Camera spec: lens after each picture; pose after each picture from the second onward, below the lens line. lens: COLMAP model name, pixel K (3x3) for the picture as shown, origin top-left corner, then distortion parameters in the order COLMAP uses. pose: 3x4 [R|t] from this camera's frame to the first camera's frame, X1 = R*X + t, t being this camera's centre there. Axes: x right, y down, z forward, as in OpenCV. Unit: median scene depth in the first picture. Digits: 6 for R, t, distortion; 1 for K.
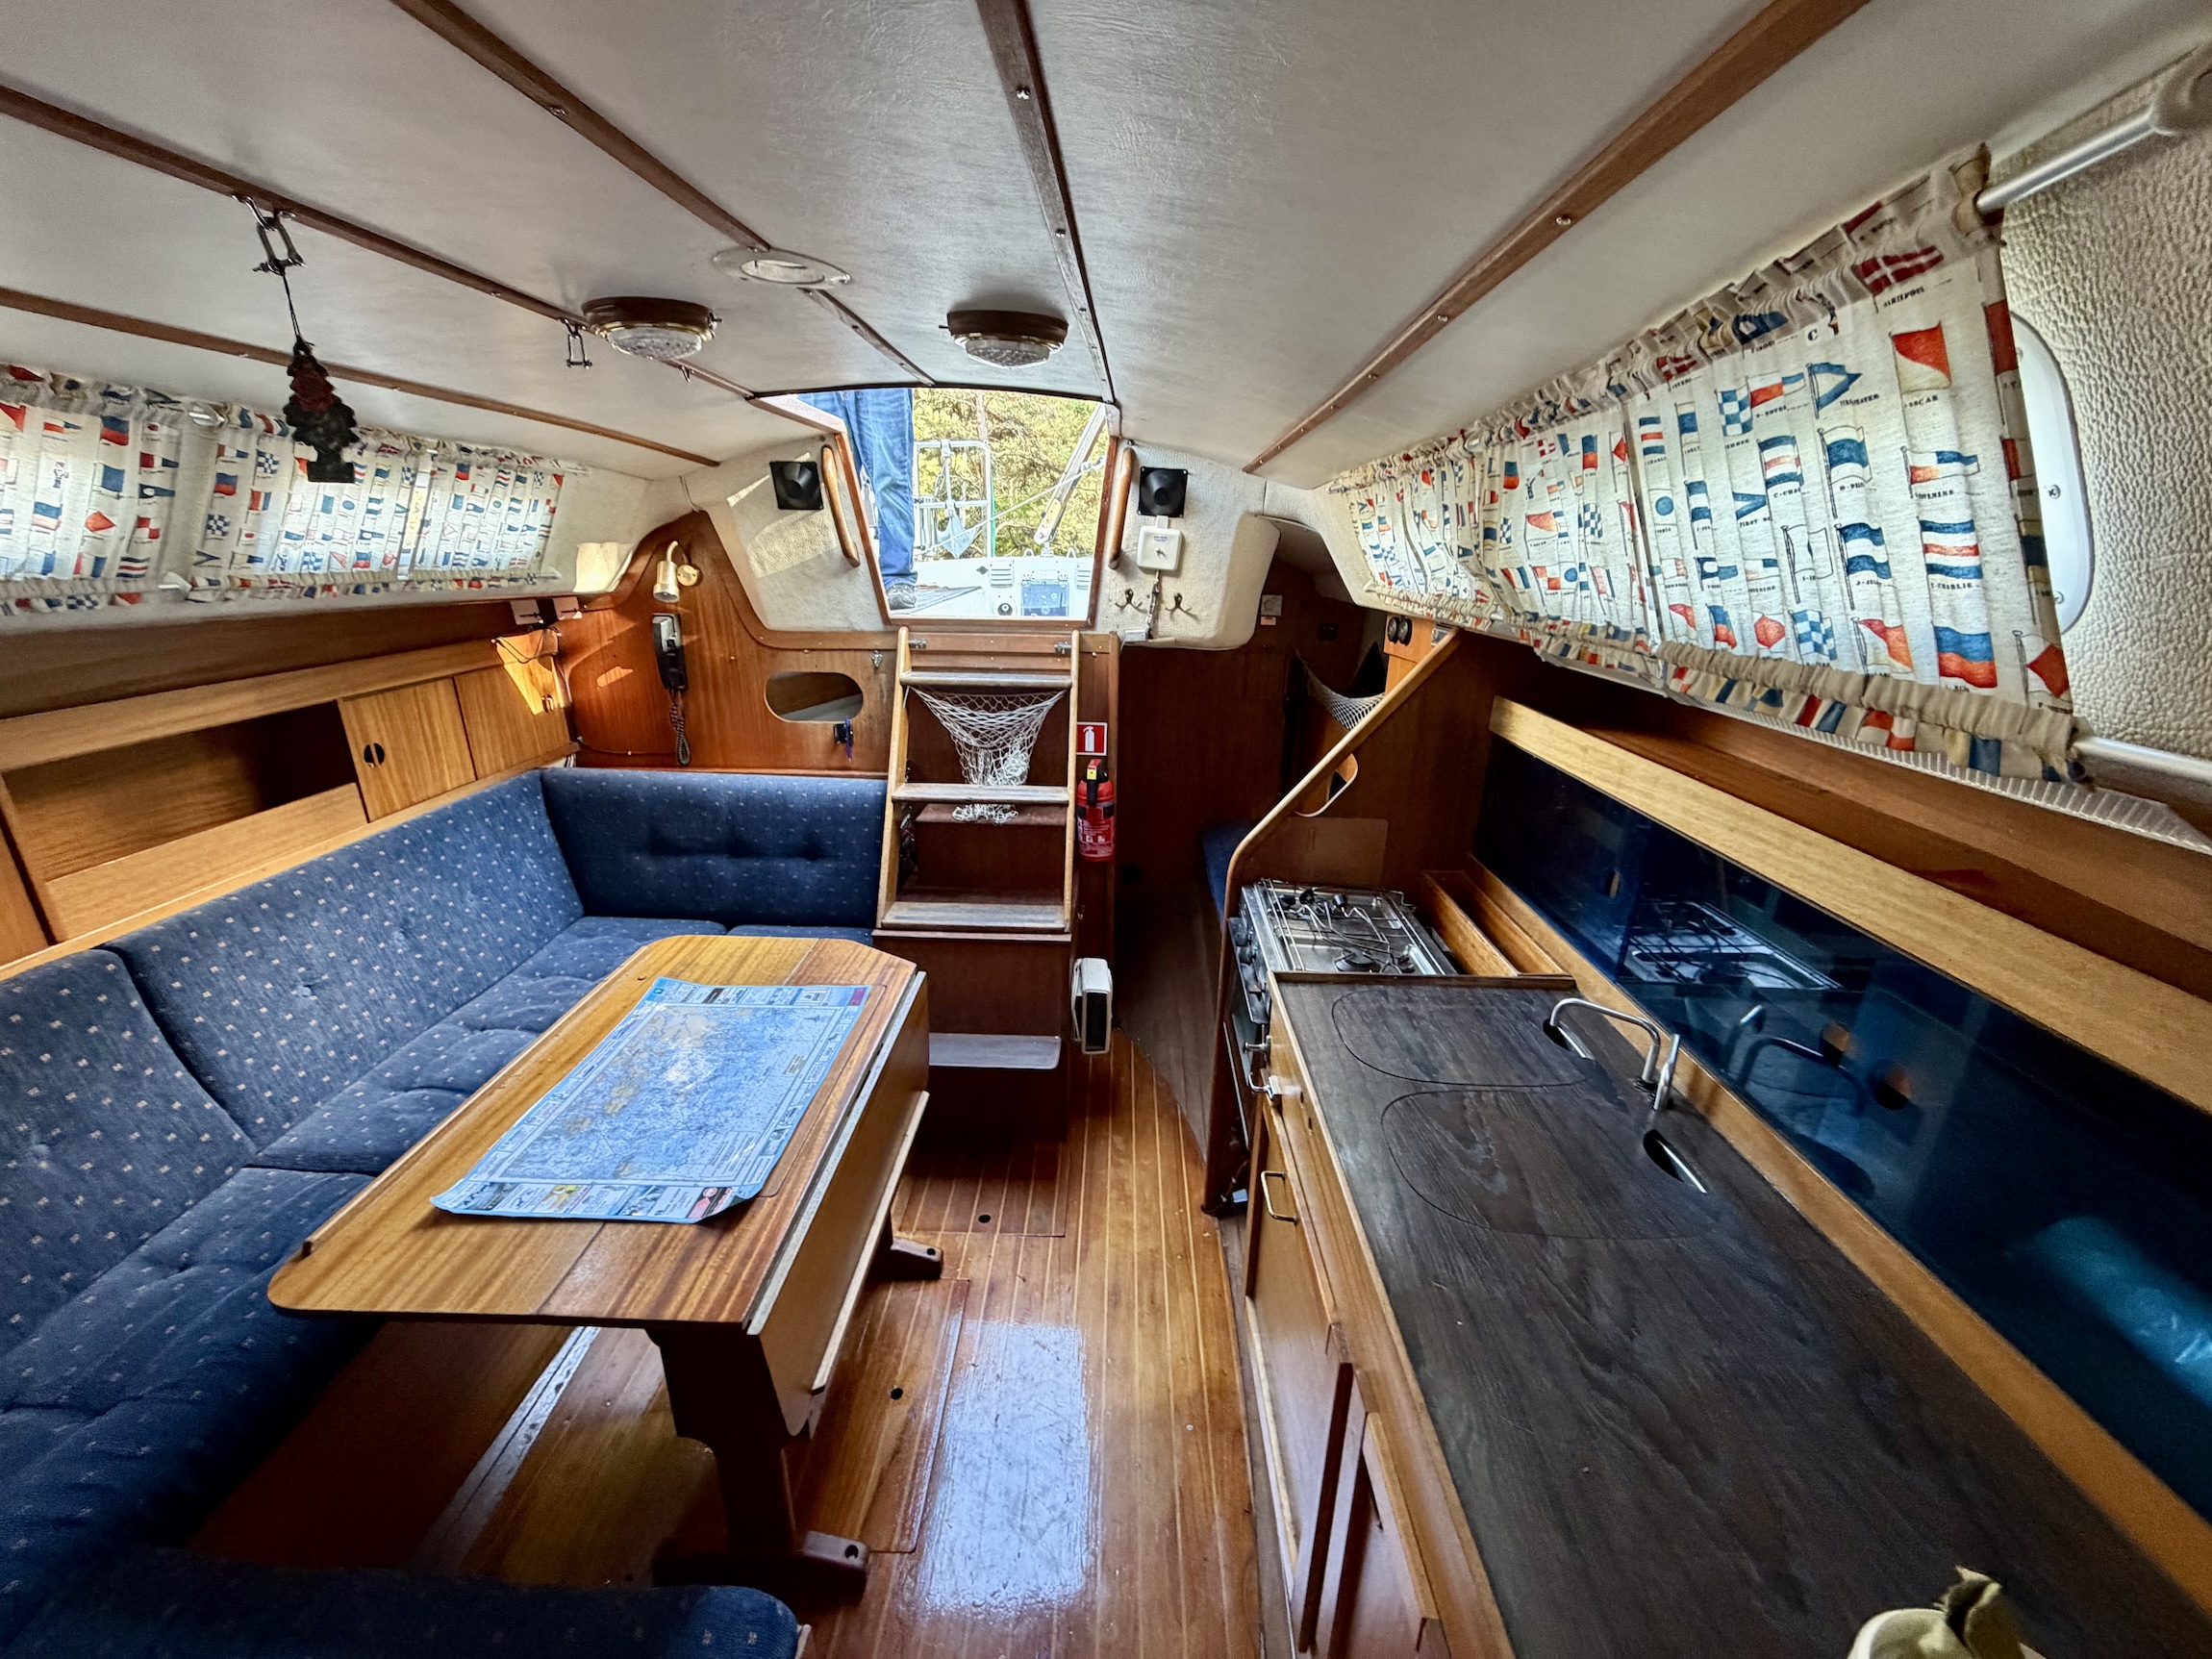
lens RADIAL K [[875.7, 0, 1106.0], [0, 875.7, 829.5], [0, 0, 1]] dist [-0.001186, 0.000210]
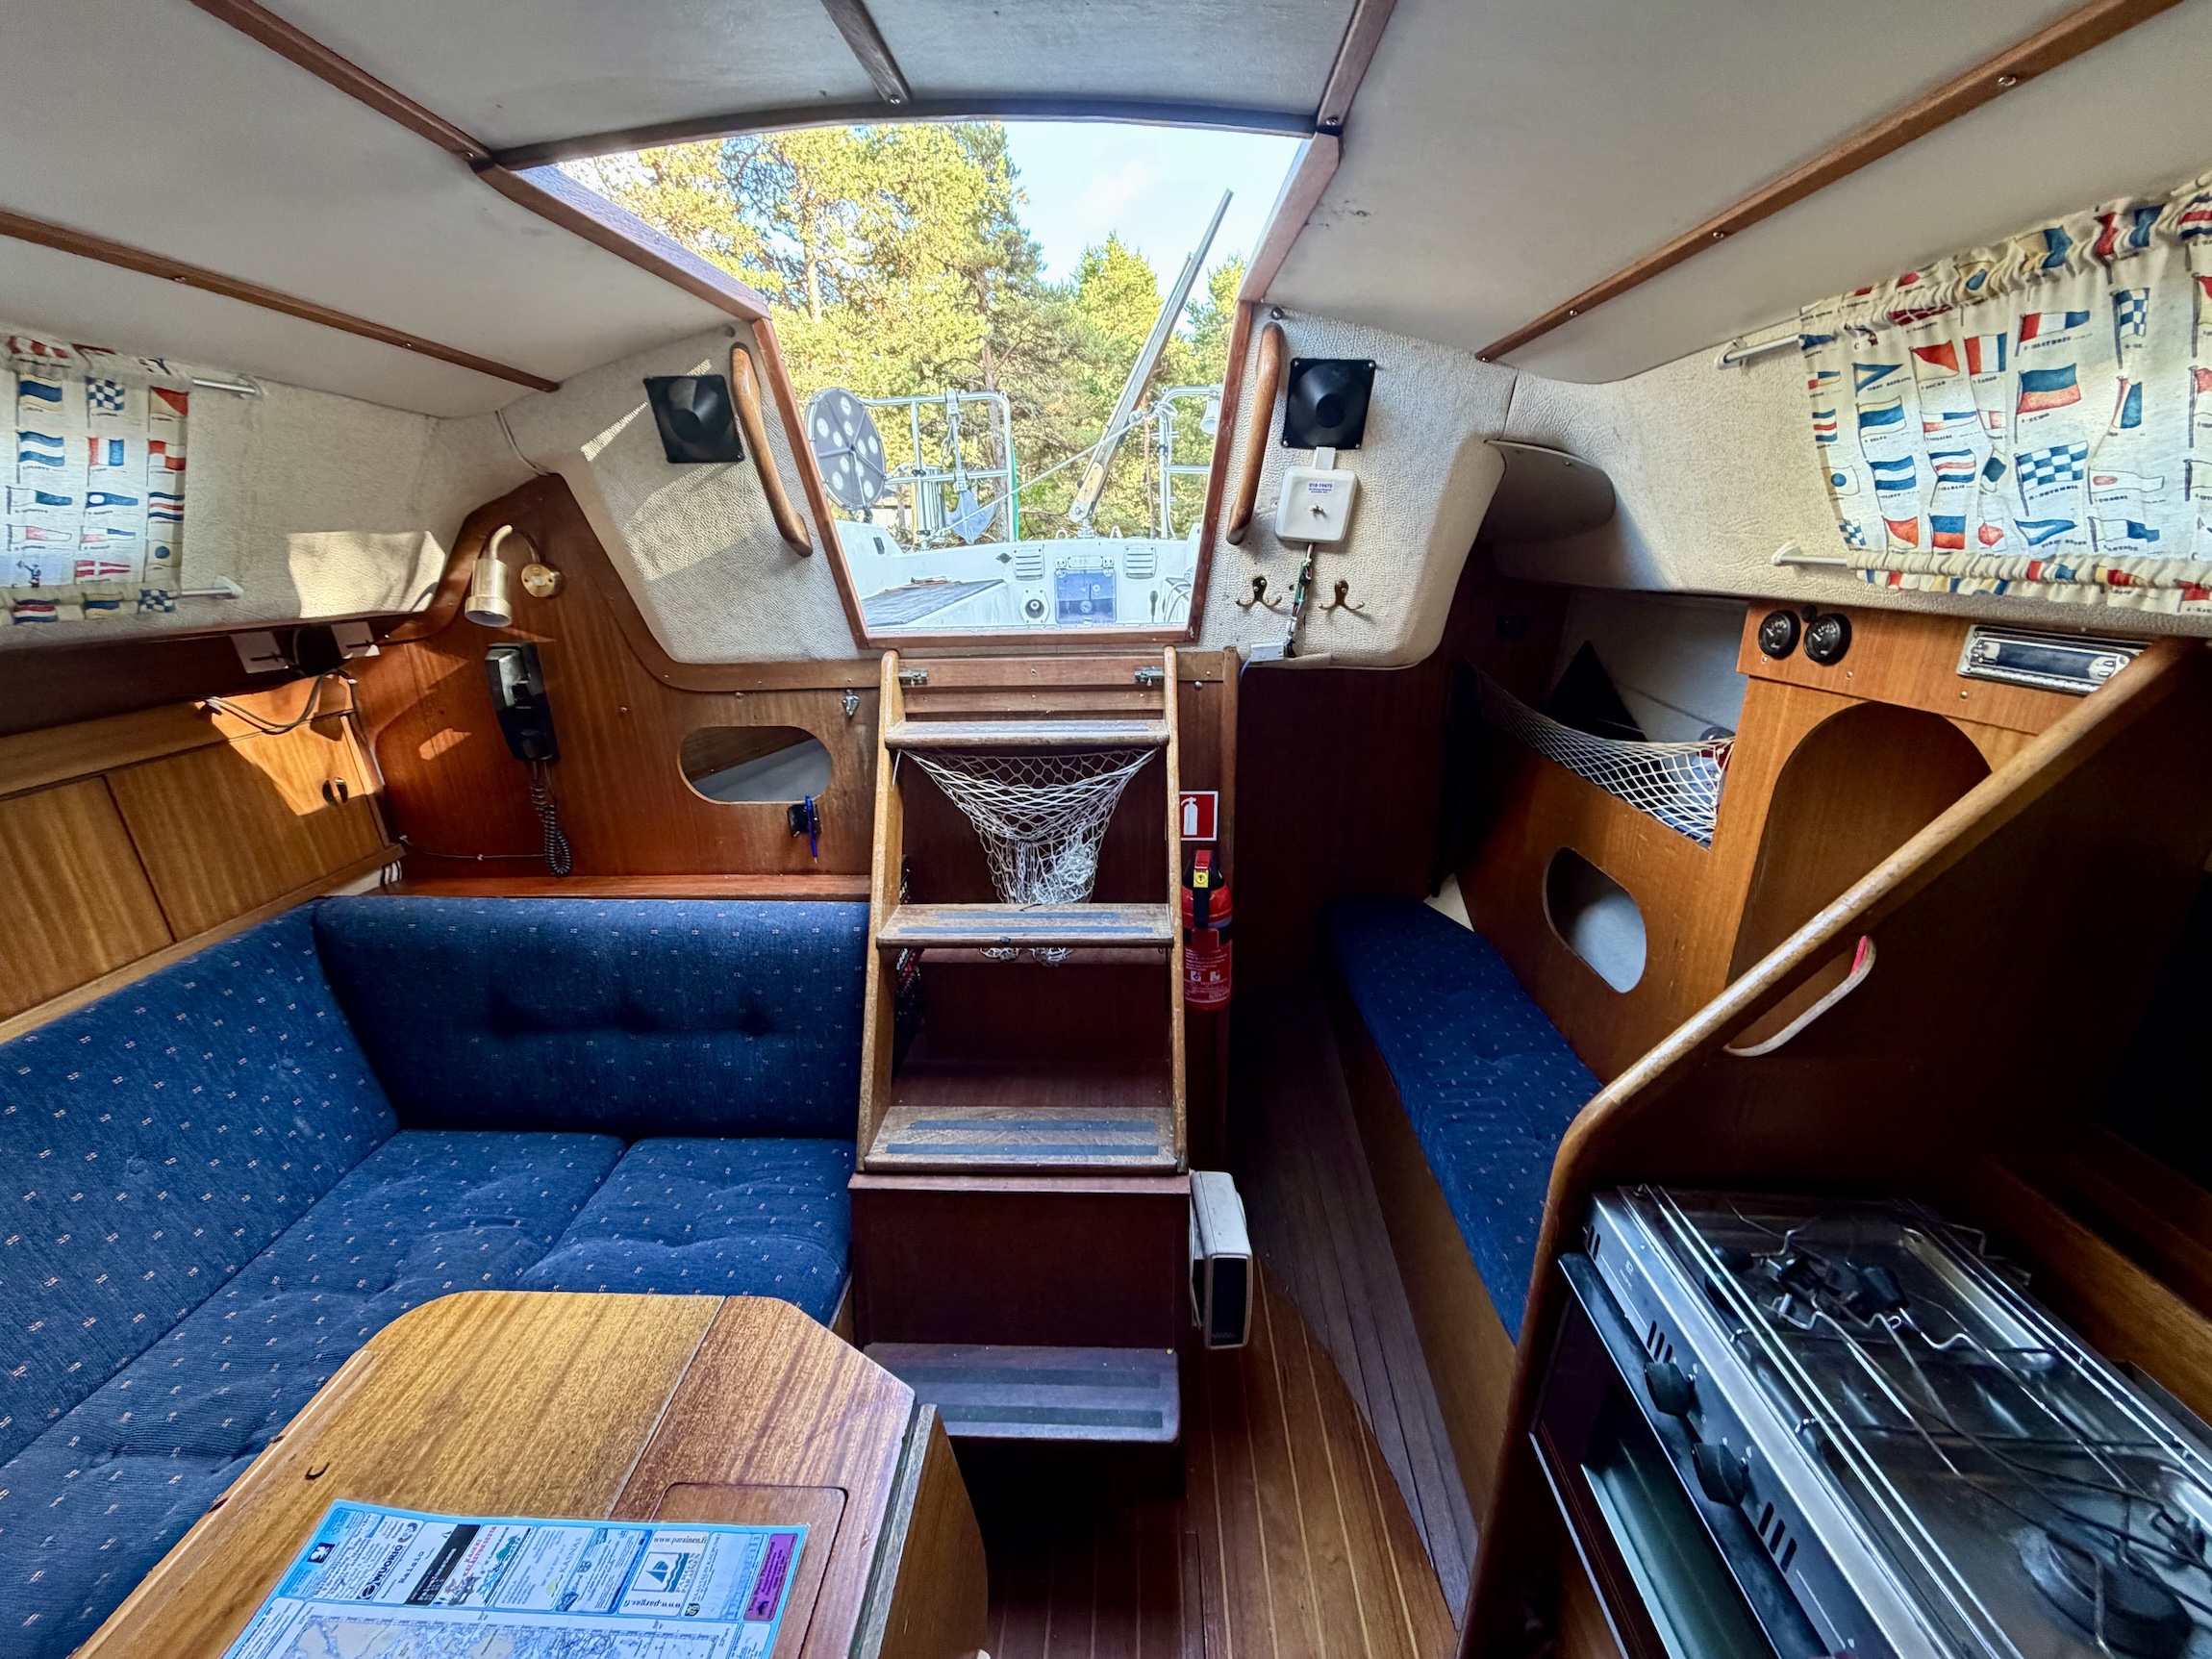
lens RADIAL K [[875.7, 0, 1106.0], [0, 875.7, 829.5], [0, 0, 1]] dist [-0.001186, 0.000210]
pose [[0.999245, -0.029877, -0.024829, -0.073783], [0.030227, 0.999447, 0.013836, -0.120506], [0.024402, -0.014576, 0.999596, 0.422583]]
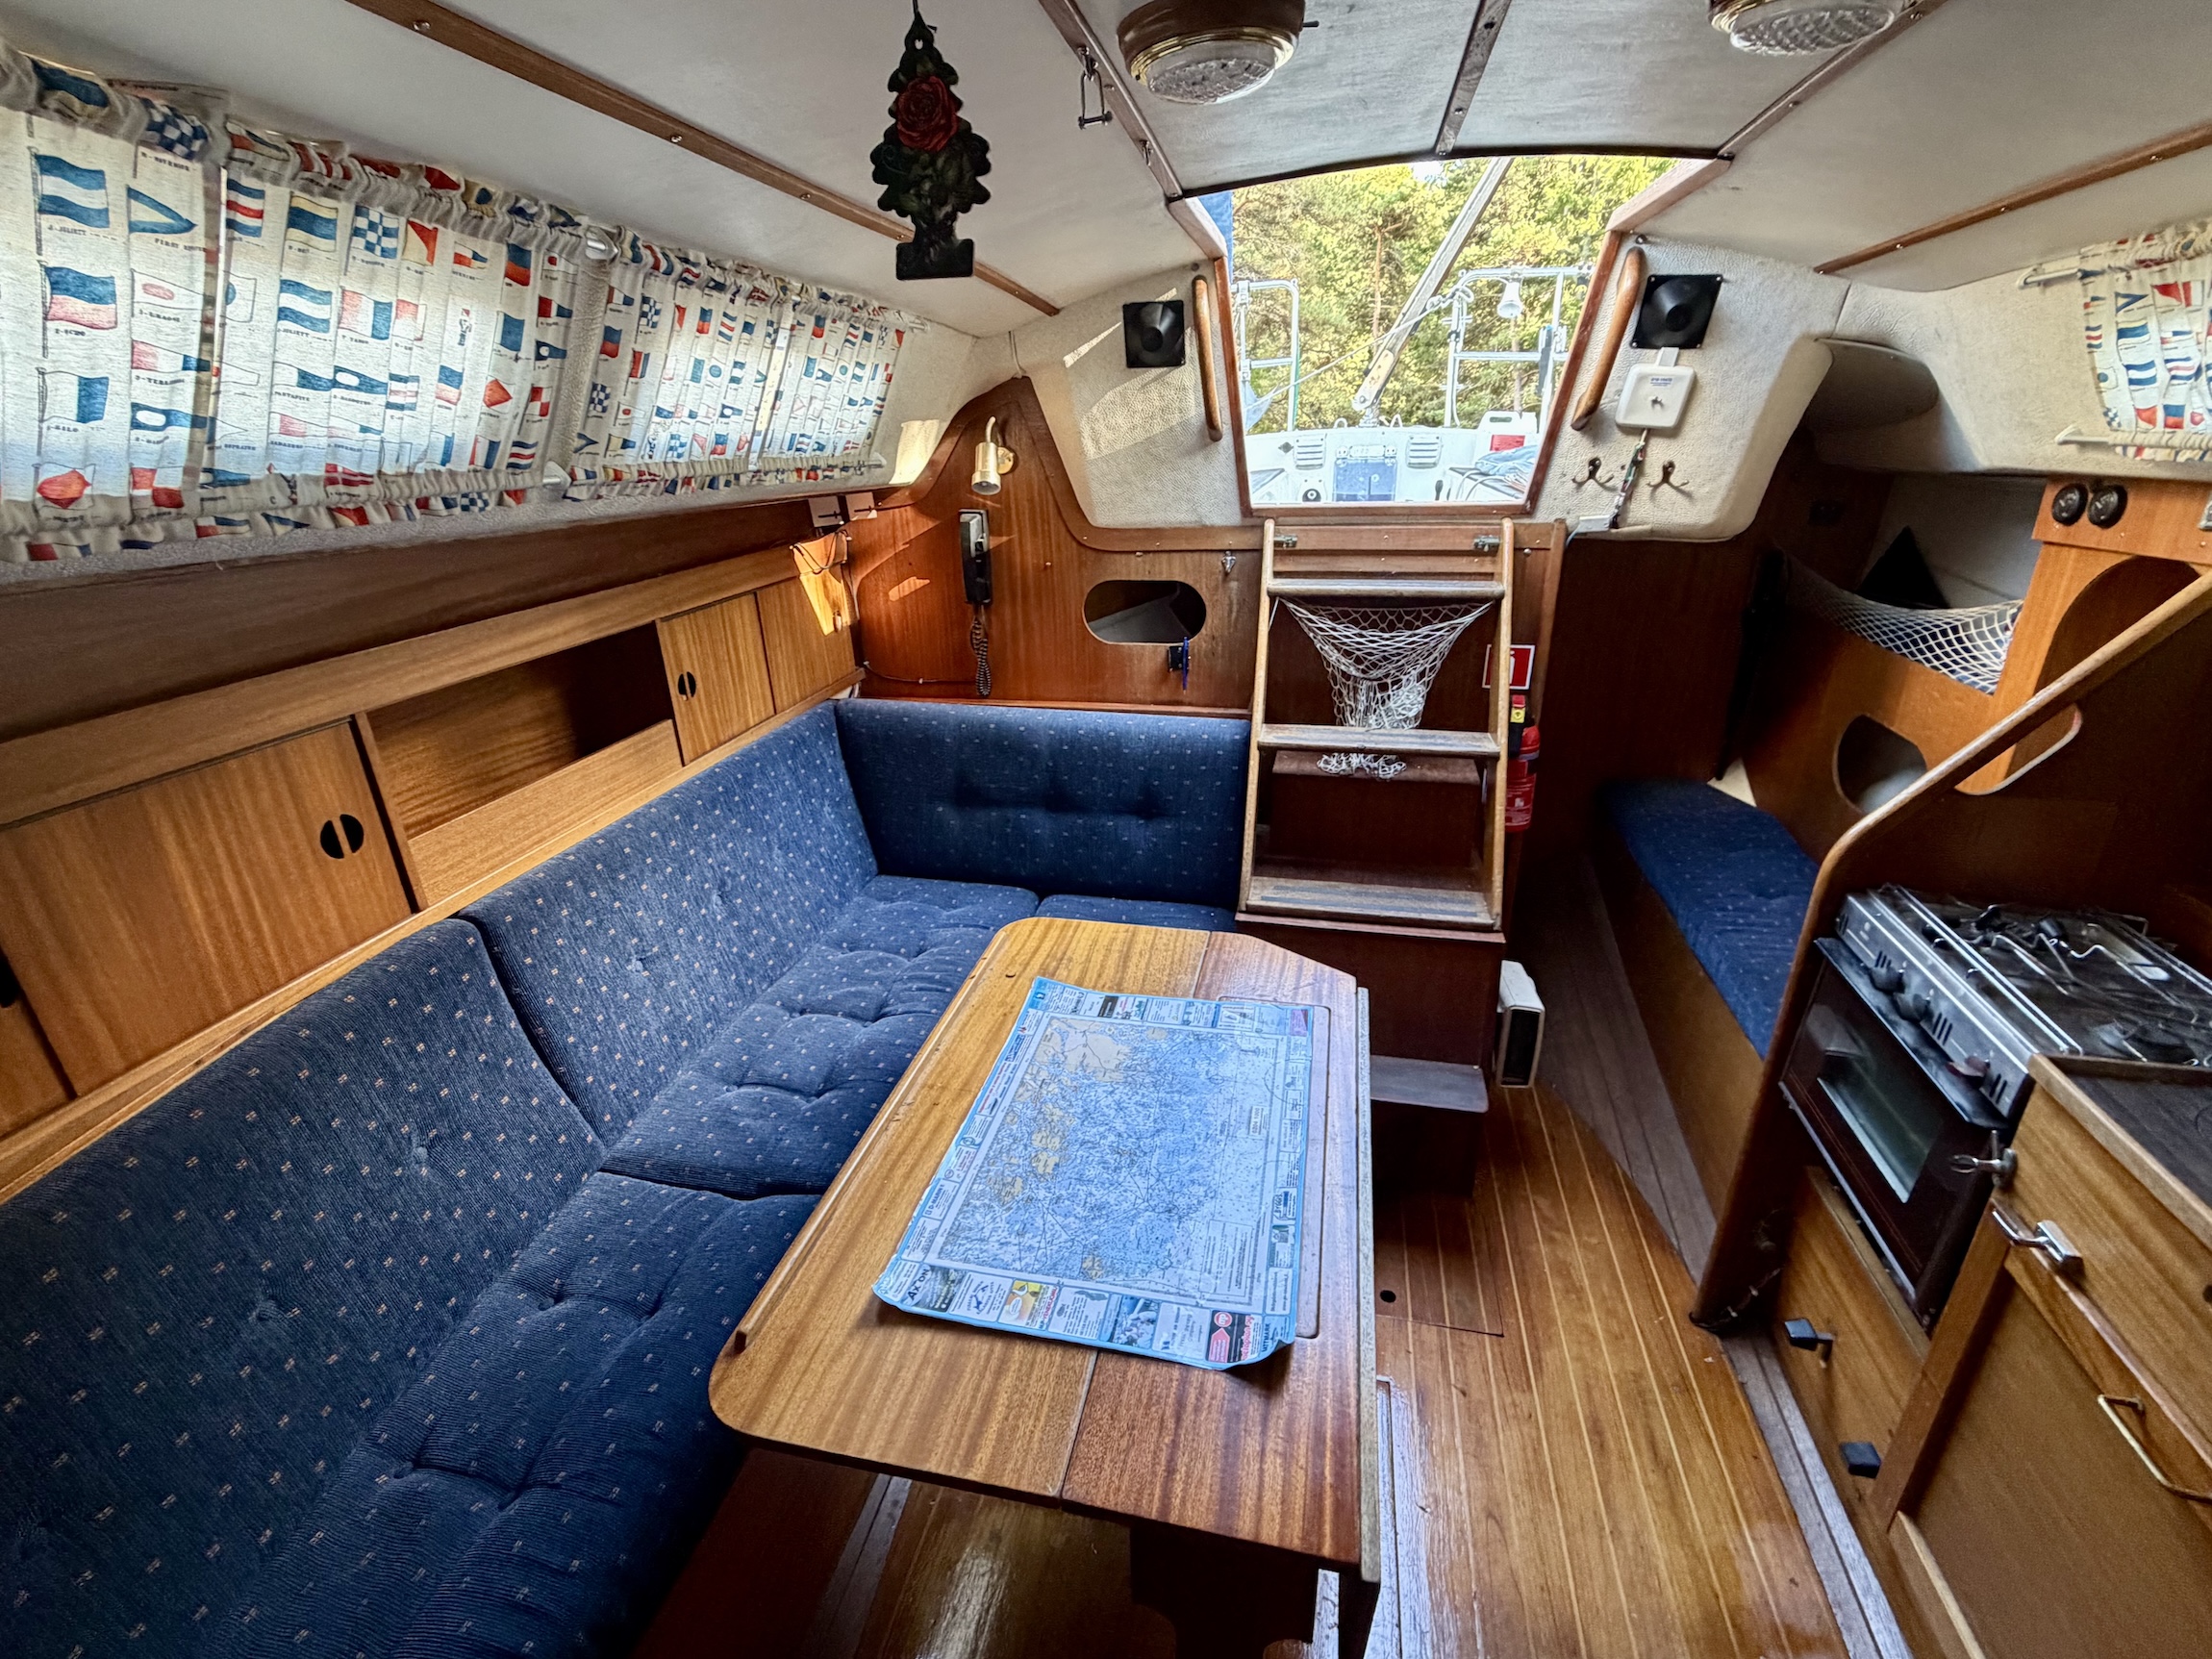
lens RADIAL K [[1000.3, 0, 1106.0], [0, 1000.3, 829.5], [0, 0, 1]] dist [0.001308, -0.000877]
pose [[0.979356, 0.037498, -0.198633, -0.205334], [-0.023572, 0.997125, 0.072015, -0.022065], [0.200762, -0.065846, 0.977425, 0.105863]]
